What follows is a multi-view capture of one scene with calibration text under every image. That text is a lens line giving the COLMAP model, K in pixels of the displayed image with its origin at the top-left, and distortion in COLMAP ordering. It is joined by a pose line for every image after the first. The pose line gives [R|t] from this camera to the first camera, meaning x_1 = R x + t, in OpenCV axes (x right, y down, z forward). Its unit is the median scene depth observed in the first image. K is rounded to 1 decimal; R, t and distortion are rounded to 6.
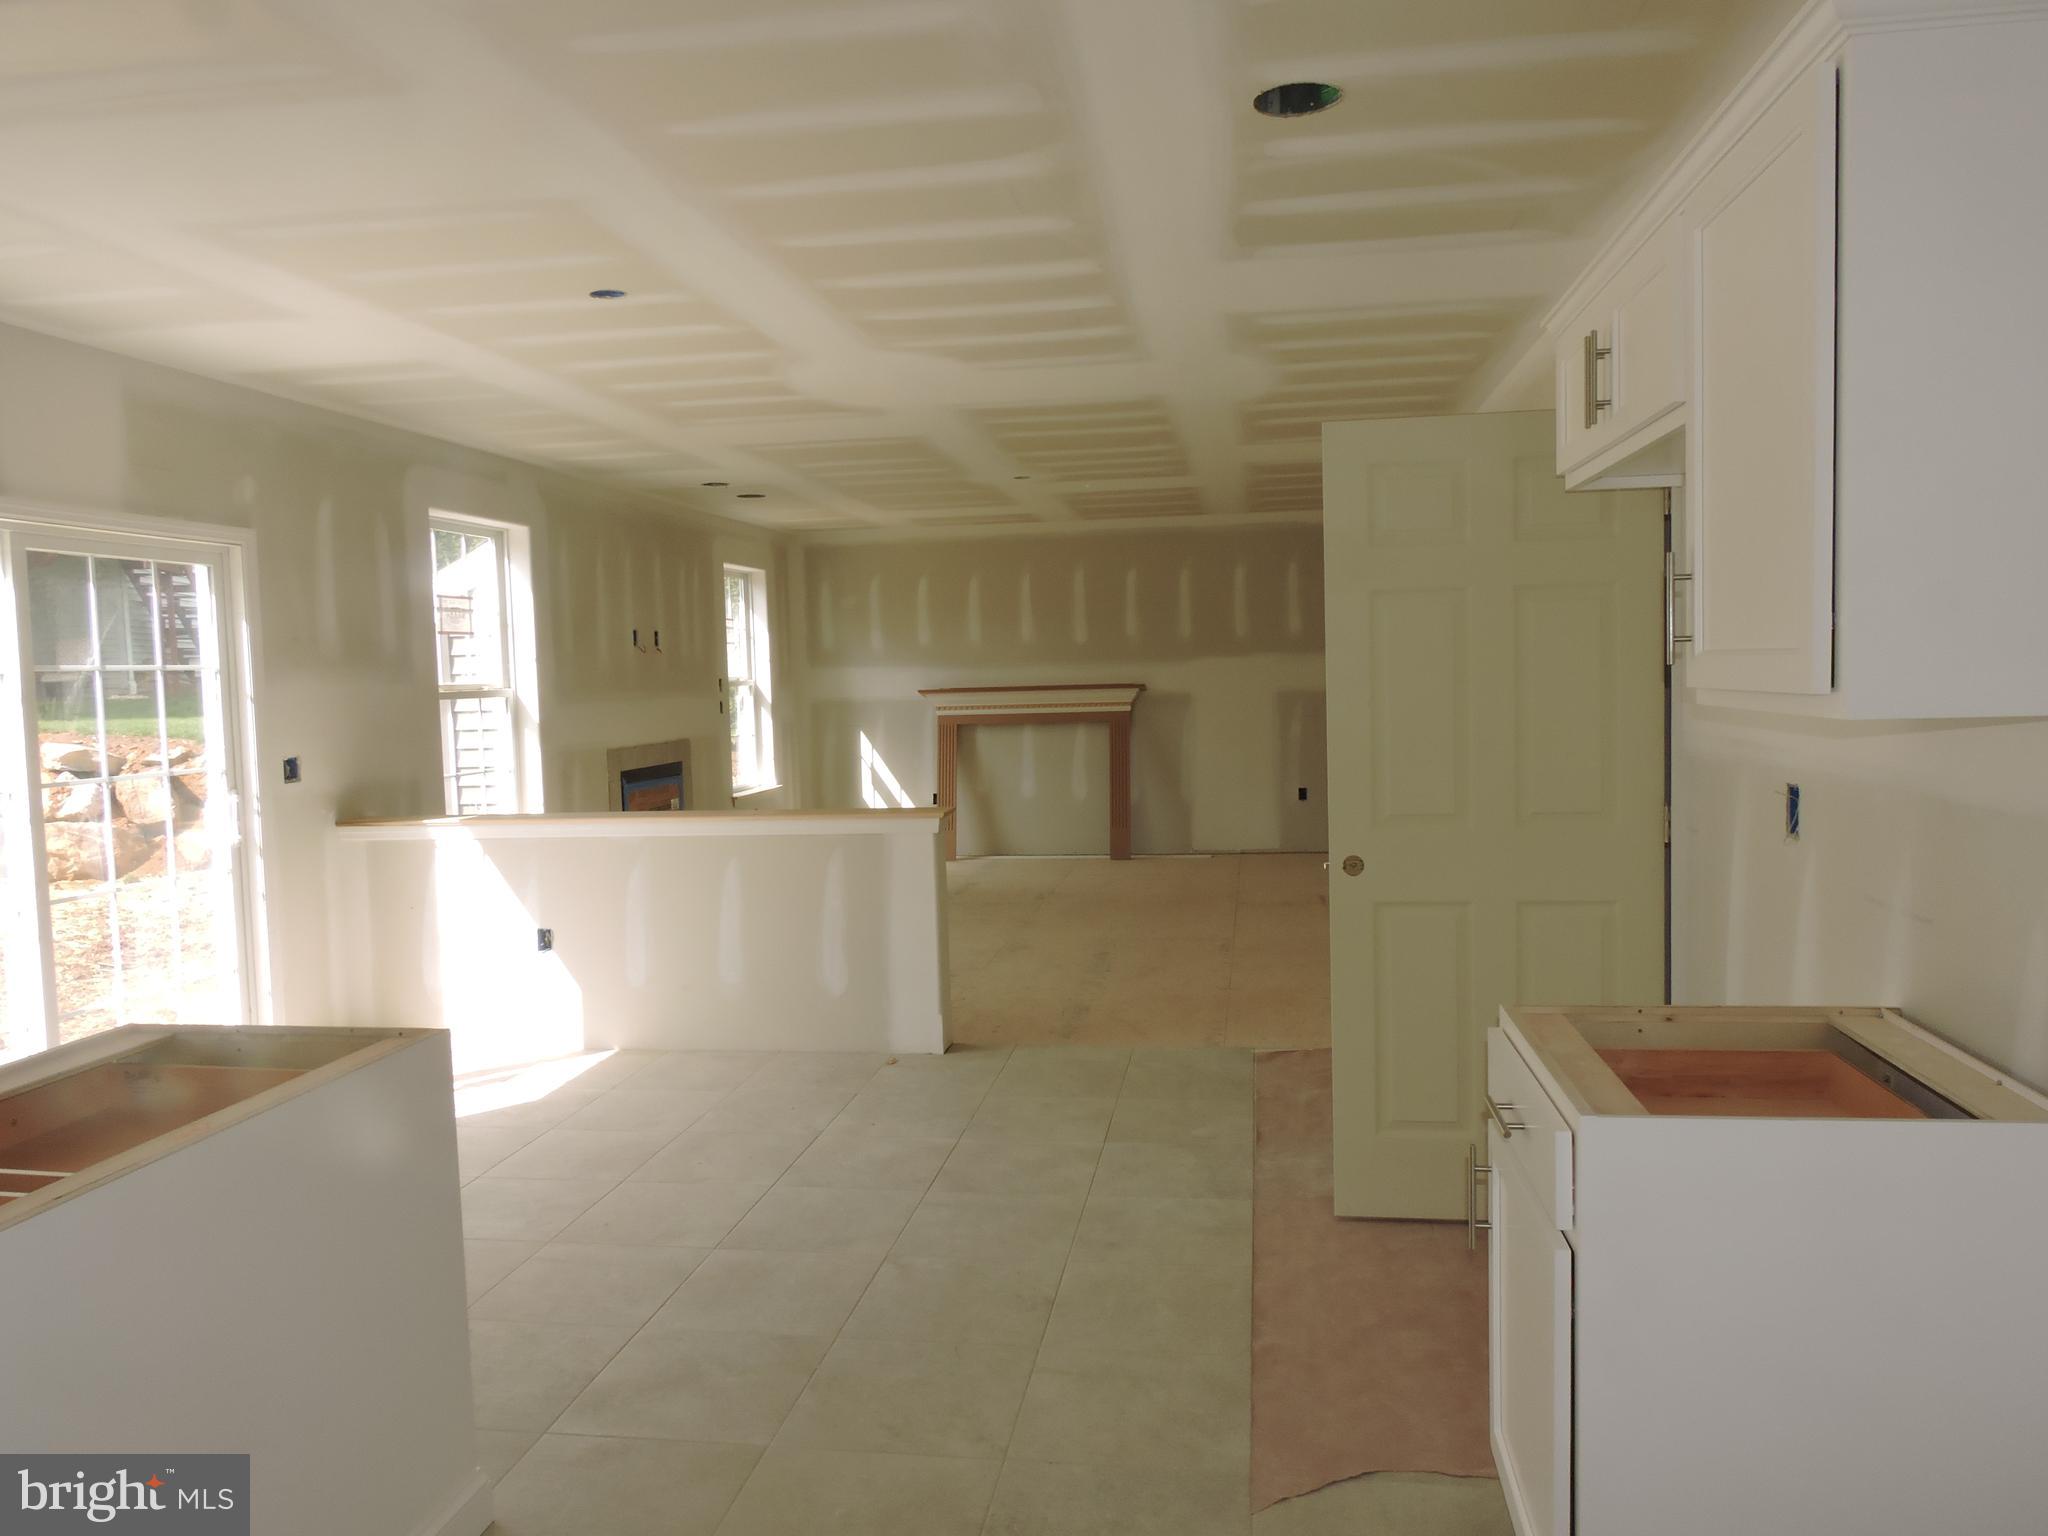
lens RADIAL K [[1436.2, 0, 1024.0], [0, 1436.2, 768.0], [0, 0, 1]] dist [-0.005225, -0.006664]
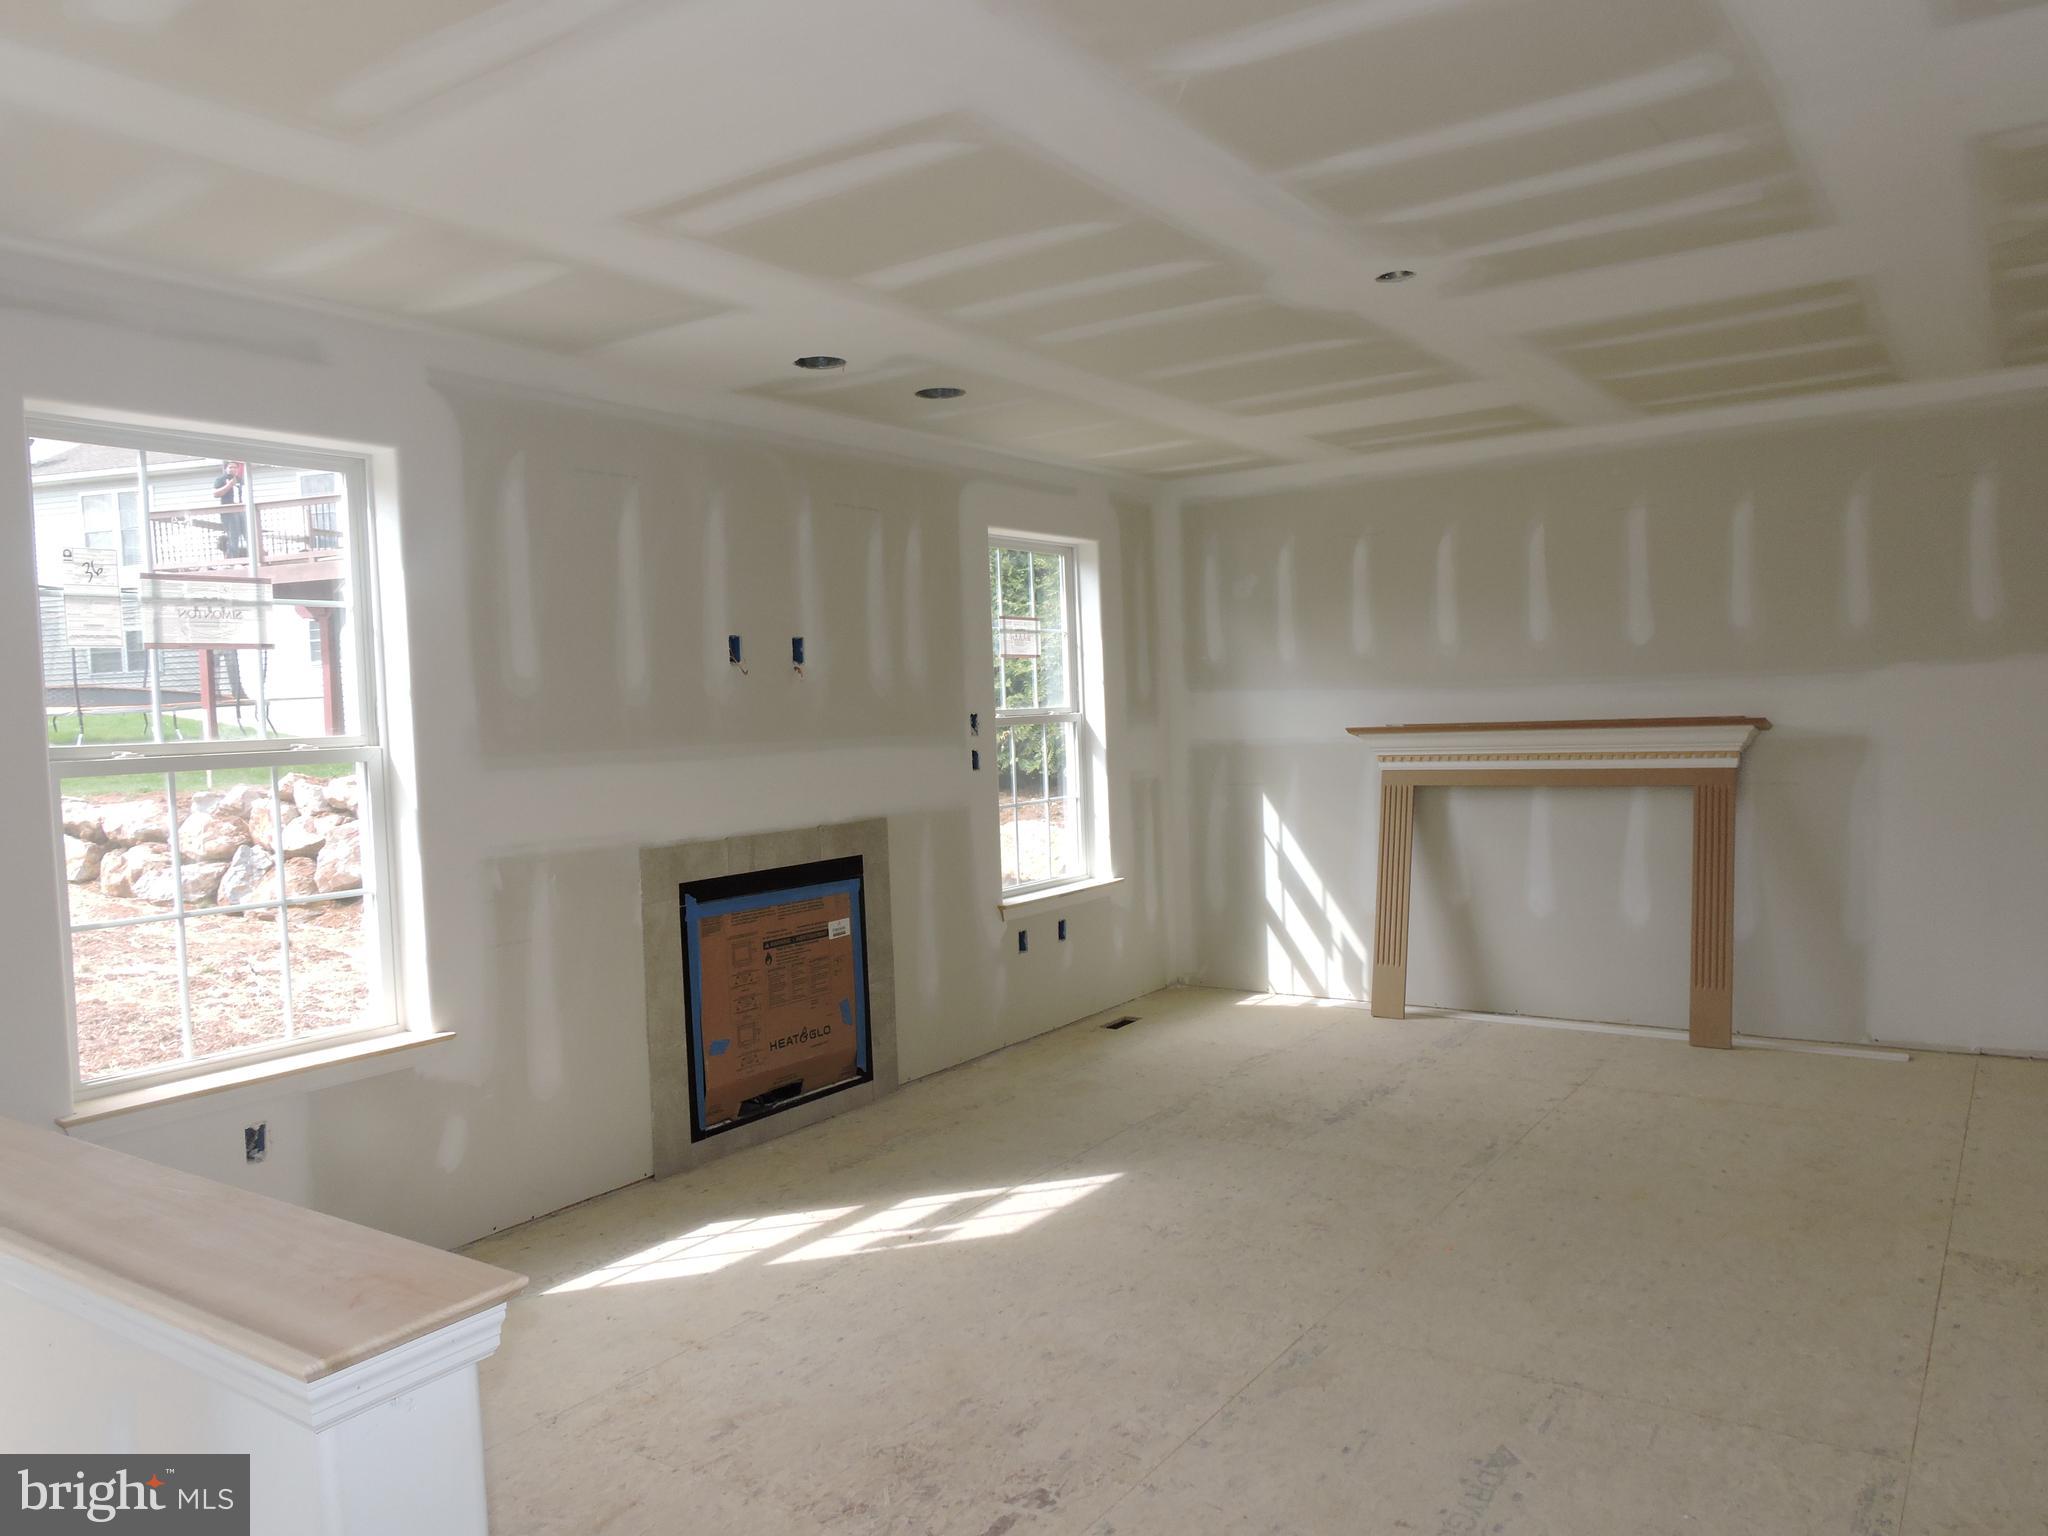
lens RADIAL K [[1436.2, 0, 1024.0], [0, 1436.2, 768.0], [0, 0, 1]] dist [-0.005225, -0.006664]
pose [[0.901321, 0.011309, -0.433004, 0.065258], [-0.016888, 0.999817, -0.009039, -0.029931], [0.432823, 0.015460, 0.901347, 0.399896]]
